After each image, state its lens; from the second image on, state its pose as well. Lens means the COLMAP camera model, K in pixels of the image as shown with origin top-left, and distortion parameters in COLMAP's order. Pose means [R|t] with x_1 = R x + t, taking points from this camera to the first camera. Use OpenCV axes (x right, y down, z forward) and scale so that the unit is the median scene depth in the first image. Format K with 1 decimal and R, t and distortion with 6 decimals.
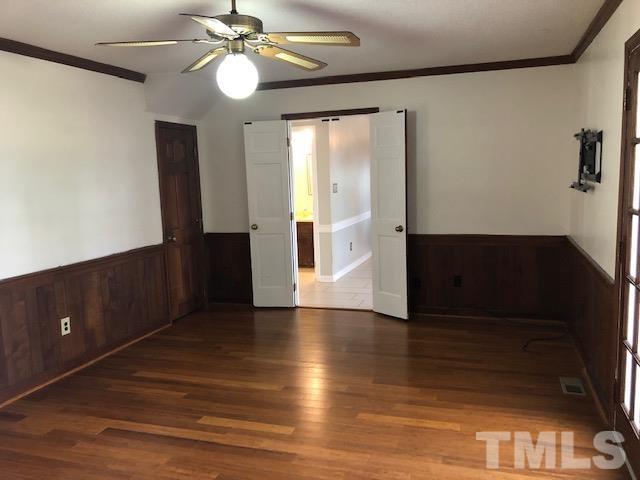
lens RADIAL K [[525.3, 0, 322.3], [0, 525.3, 238.8], [0, 0, 1]] dist [0.026608, -0.018486]
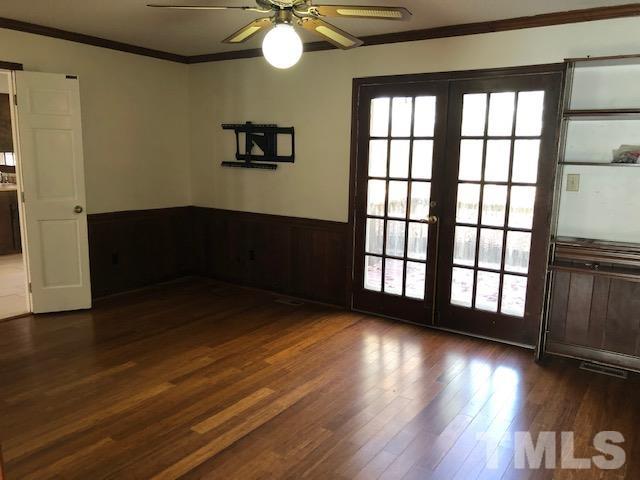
lens RADIAL K [[525.3, 0, 321.4], [0, 525.3, 242.6], [0, 0, 1]] dist [0.026608, -0.018486]
pose [[0.265708, -0.122052, 0.956296, -0.874203], [0.094363, 0.990483, 0.100196, -0.020681], [-0.959424, 0.063617, 0.274696, 0.513753]]
